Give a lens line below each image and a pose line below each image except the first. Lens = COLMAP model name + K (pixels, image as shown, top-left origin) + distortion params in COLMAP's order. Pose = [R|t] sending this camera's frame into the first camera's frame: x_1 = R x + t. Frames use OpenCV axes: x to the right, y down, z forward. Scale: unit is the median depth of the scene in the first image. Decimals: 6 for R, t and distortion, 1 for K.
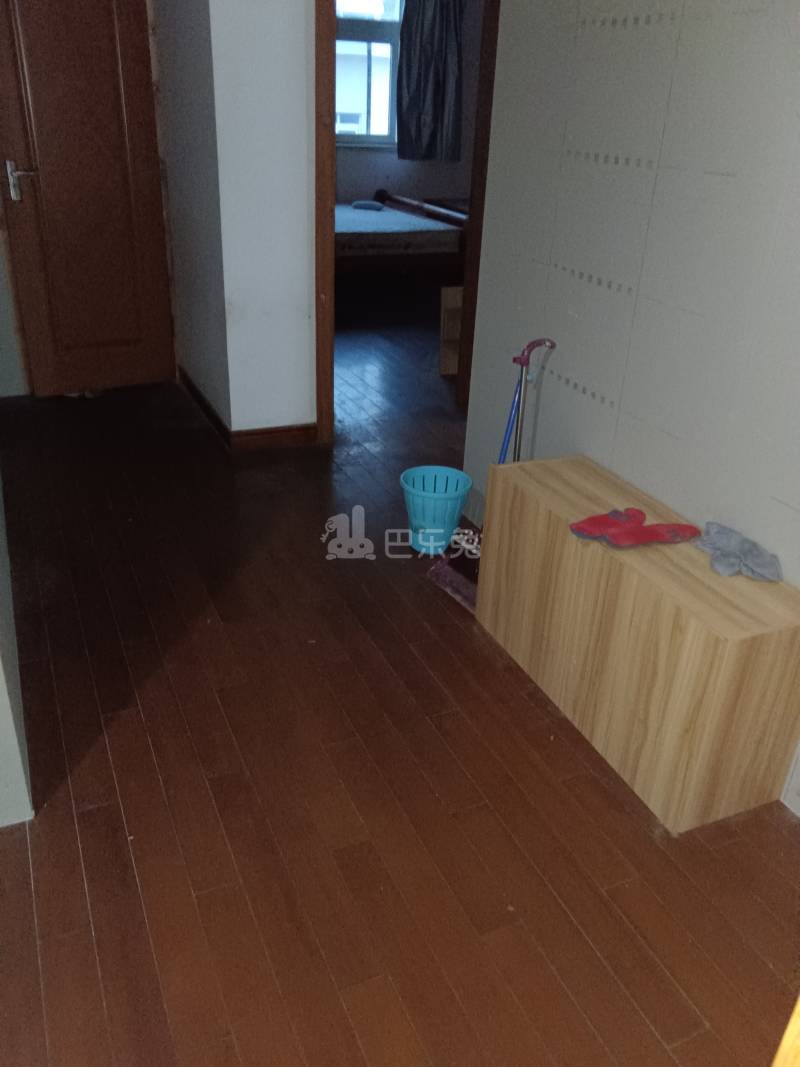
lens RADIAL K [[855.9, 0, 398.1], [0, 855.9, 537.5], [0, 0, 1]] dist [0.026246, -0.041269]
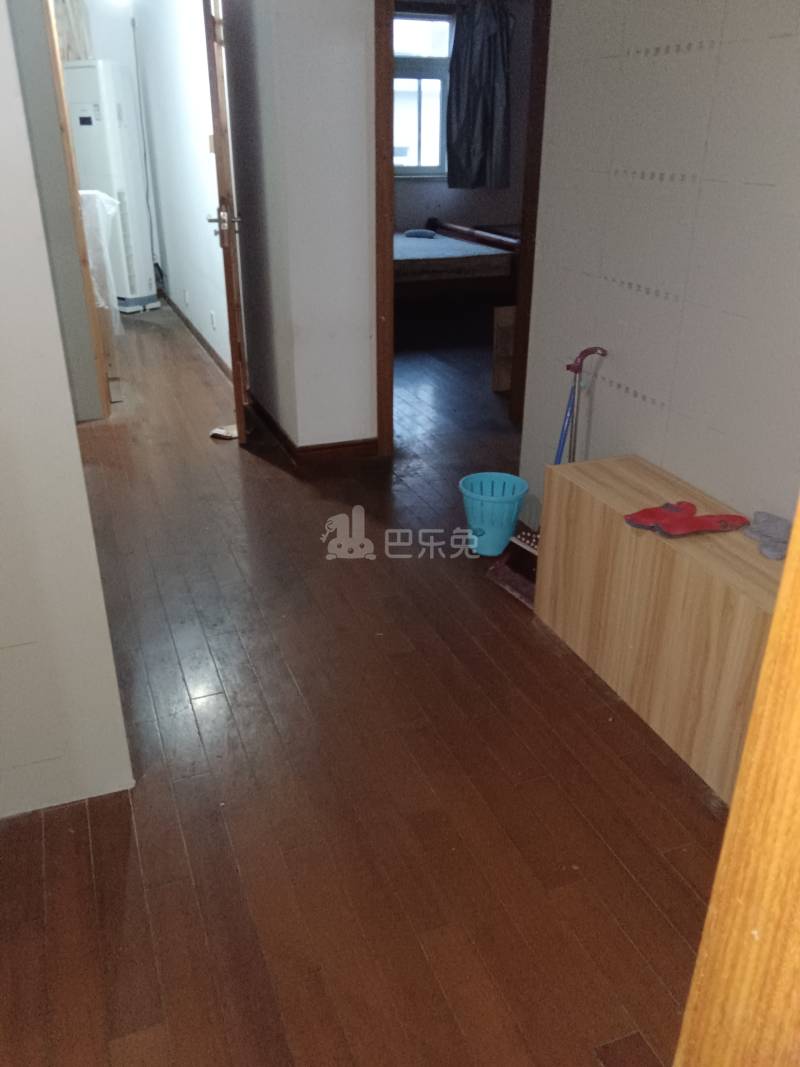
lens RADIAL K [[855.9, 0, 397.4], [0, 855.9, 537.4], [0, 0, 1]] dist [0.026246, -0.041269]
pose [[0.998093, -0.011764, -0.060601, -0.013254], [0.009852, 0.999447, -0.031747, 0.035153], [0.060941, 0.031089, 0.997657, -0.065142]]
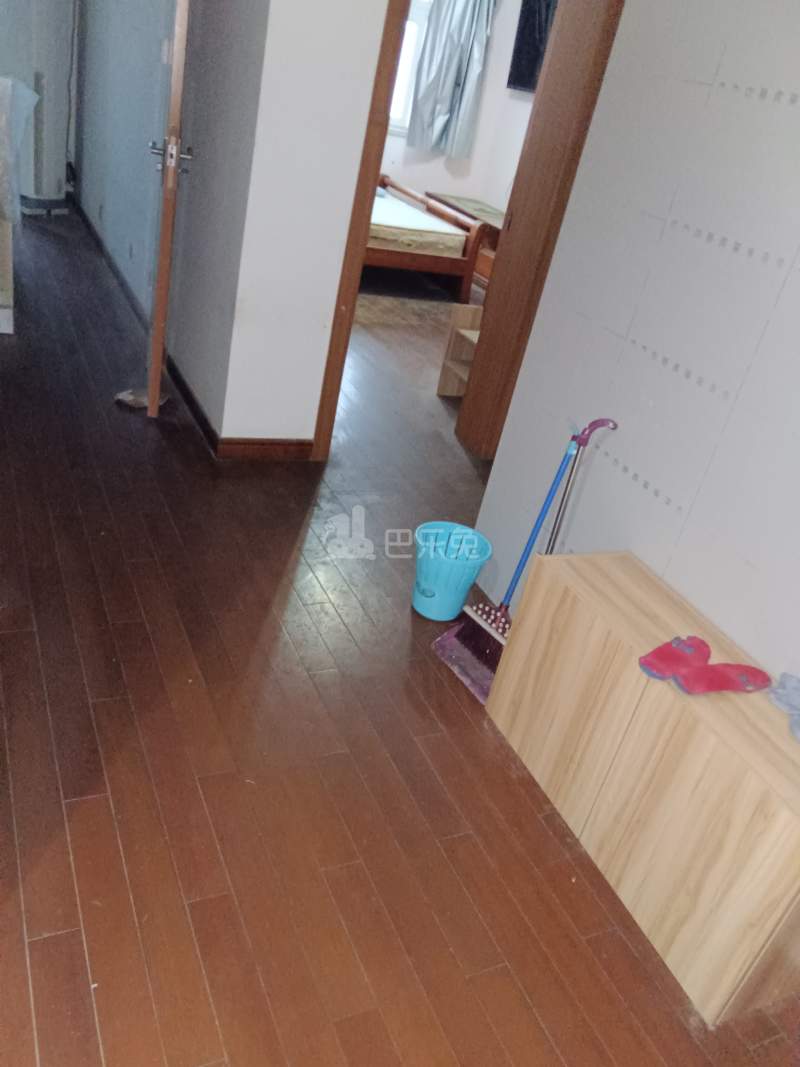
lens RADIAL K [[855.9, 0, 404.1], [0, 855.9, 538.5], [0, 0, 1]] dist [0.026246, -0.041269]
pose [[0.985607, 0.139874, 0.094940, -0.112703], [-0.142503, 0.989562, 0.021466, -0.098510], [-0.090946, -0.034687, 0.995252, 0.118501]]
